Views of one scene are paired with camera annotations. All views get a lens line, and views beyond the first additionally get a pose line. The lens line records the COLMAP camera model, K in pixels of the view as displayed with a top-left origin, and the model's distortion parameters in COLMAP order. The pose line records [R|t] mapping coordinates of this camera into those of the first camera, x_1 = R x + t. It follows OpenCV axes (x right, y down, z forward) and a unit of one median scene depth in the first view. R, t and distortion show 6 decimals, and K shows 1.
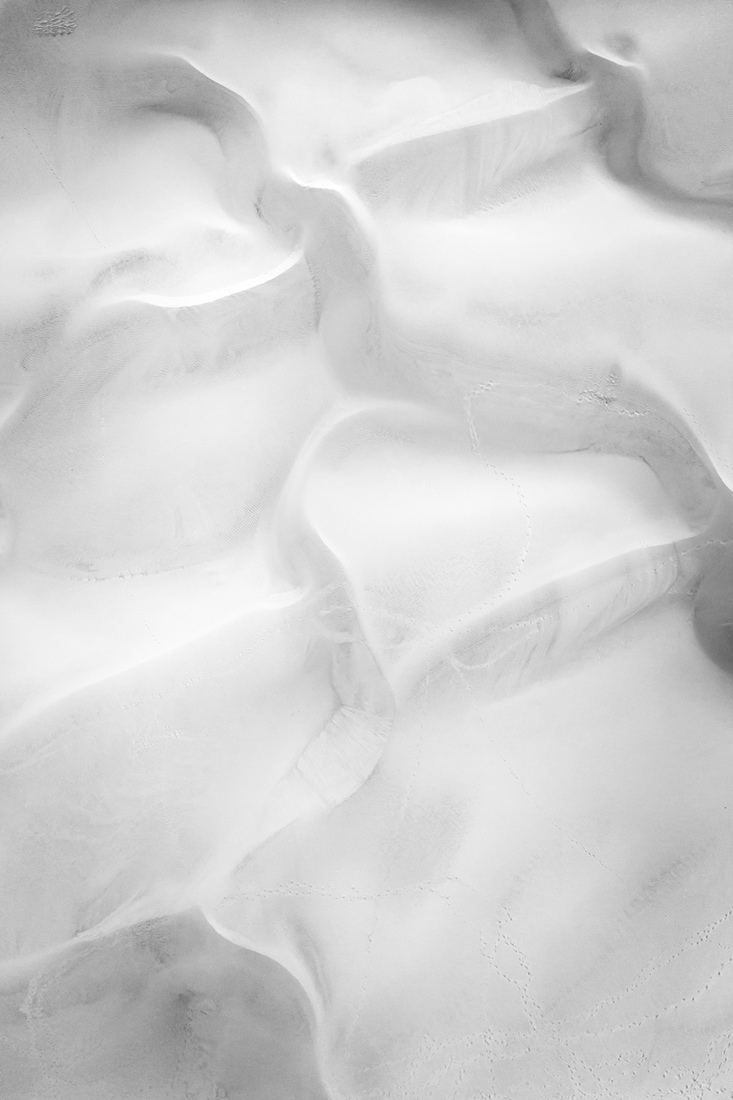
lens RADIAL K [[875.4, 0, 363.4], [0, 875.4, 548.5], [0, 0, 1]] dist [-0.001468, 0.001534]
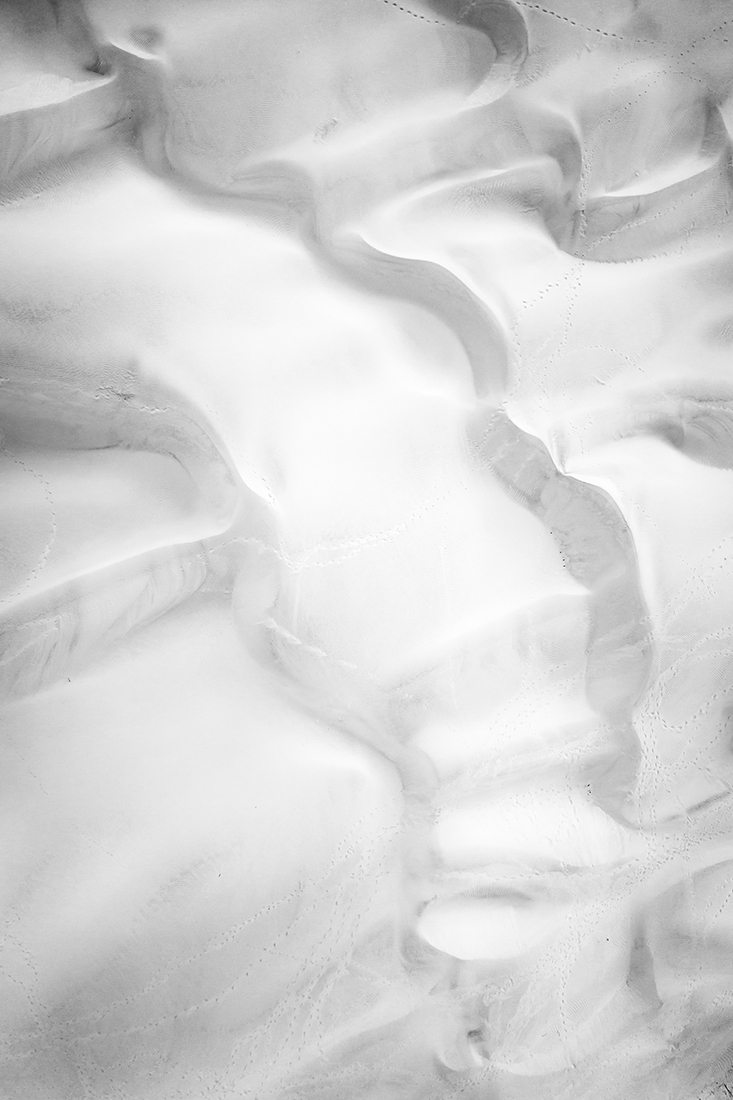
lens RADIAL K [[875.4, 0, 362.1], [0, 875.4, 546.2], [0, 0, 1]] dist [-0.001468, 0.001534]
pose [[0.999994, 0.002613, -0.002138, 0.544416], [-0.002610, 0.999995, 0.001633, -0.002049], [0.002142, -0.001628, 0.999996, 0.008289]]
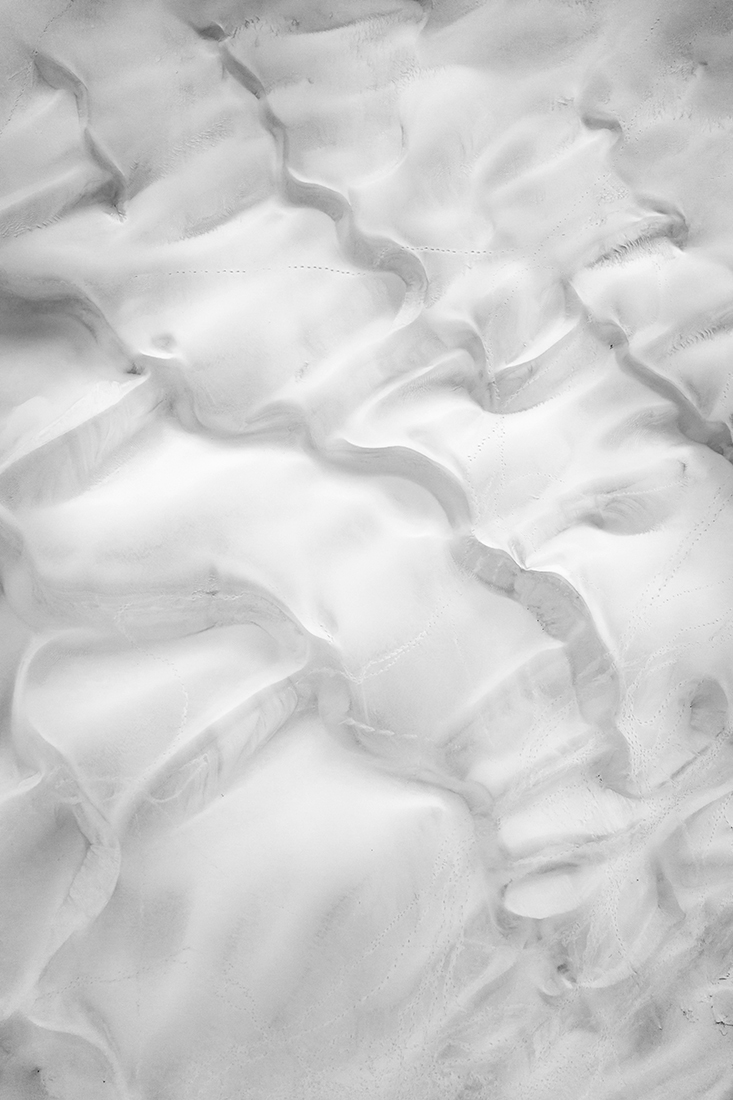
lens RADIAL K [[875.4, 0, 370.9], [0, 875.4, 551.8], [0, 0, 1]] dist [-0.001468, 0.001534]
pose [[0.970004, -0.242930, -0.008817, 0.549014], [0.243001, 0.969993, 0.008034, -0.182203], [0.006601, -0.009936, 0.999929, -0.403341]]
